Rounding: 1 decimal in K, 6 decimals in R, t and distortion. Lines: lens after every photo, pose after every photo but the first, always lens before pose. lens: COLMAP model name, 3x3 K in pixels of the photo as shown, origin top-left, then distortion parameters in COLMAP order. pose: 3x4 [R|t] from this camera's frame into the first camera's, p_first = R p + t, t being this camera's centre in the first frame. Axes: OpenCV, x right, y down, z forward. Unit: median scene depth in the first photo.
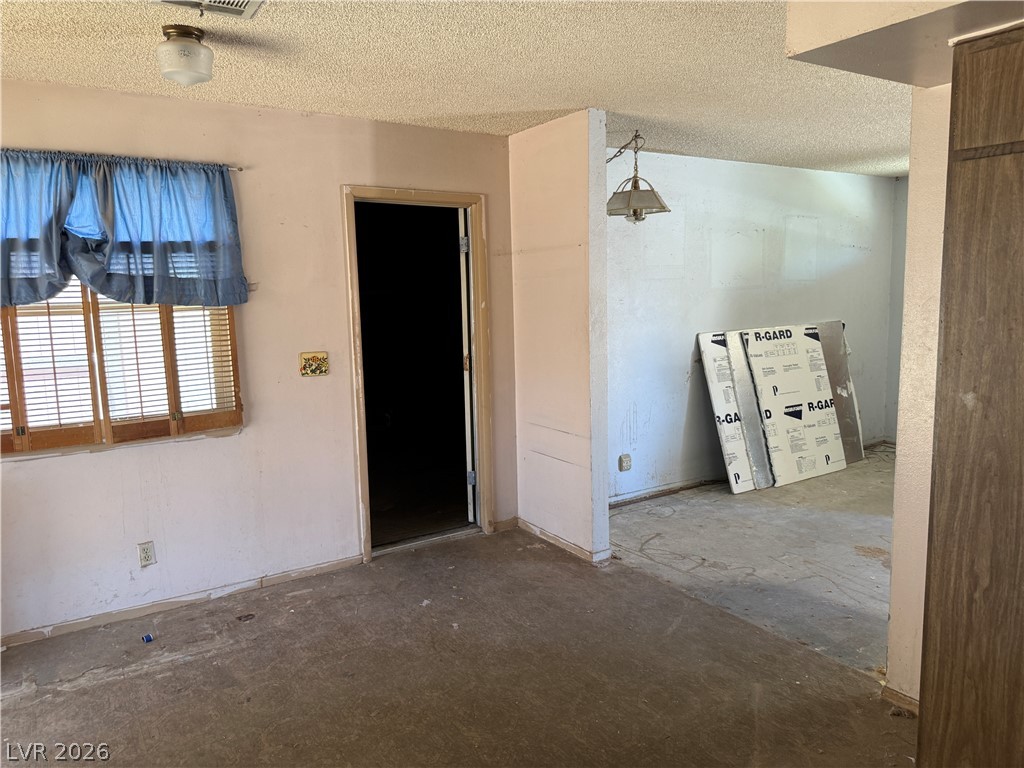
lens RADIAL K [[725.9, 0, 512.4], [0, 725.9, 382.1], [0, 0, 1]] dist [0.026710, -0.026072]
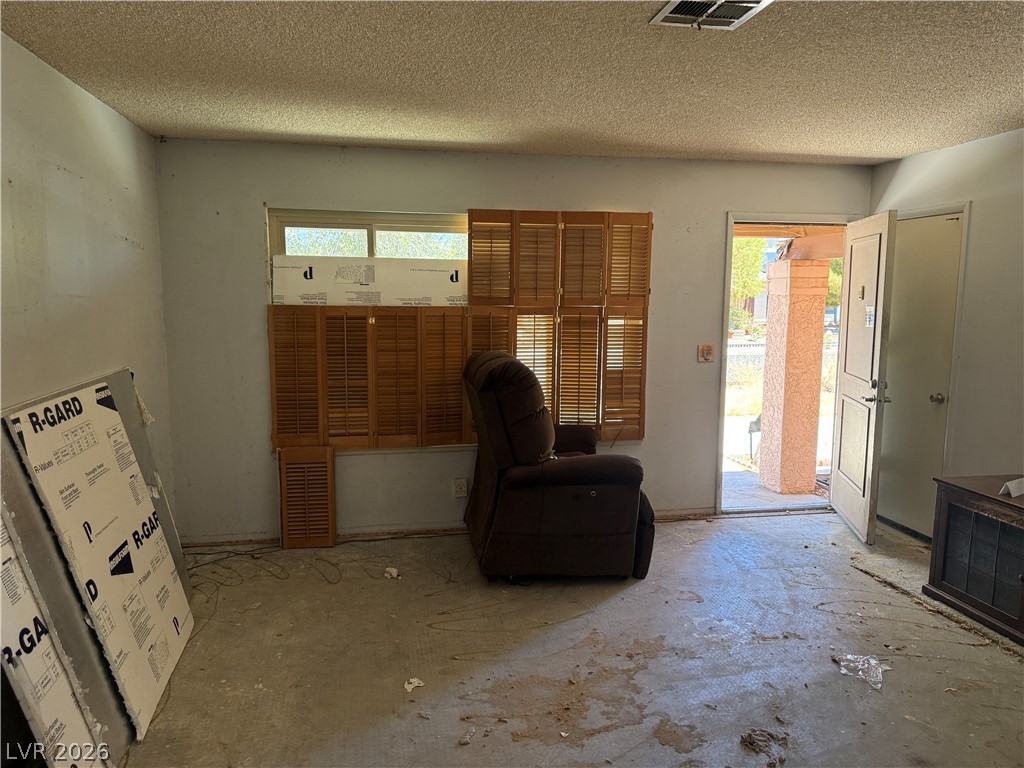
lens RADIAL K [[725.9, 0, 507.8], [0, 725.9, 384.7], [0, 0, 1]] dist [0.026710, -0.026072]
pose [[0.369897, -0.087337, 0.924959, 0.034489], [0.098498, 0.993647, 0.054432, -0.081193], [-0.923837, 0.070972, 0.376149, 0.566451]]
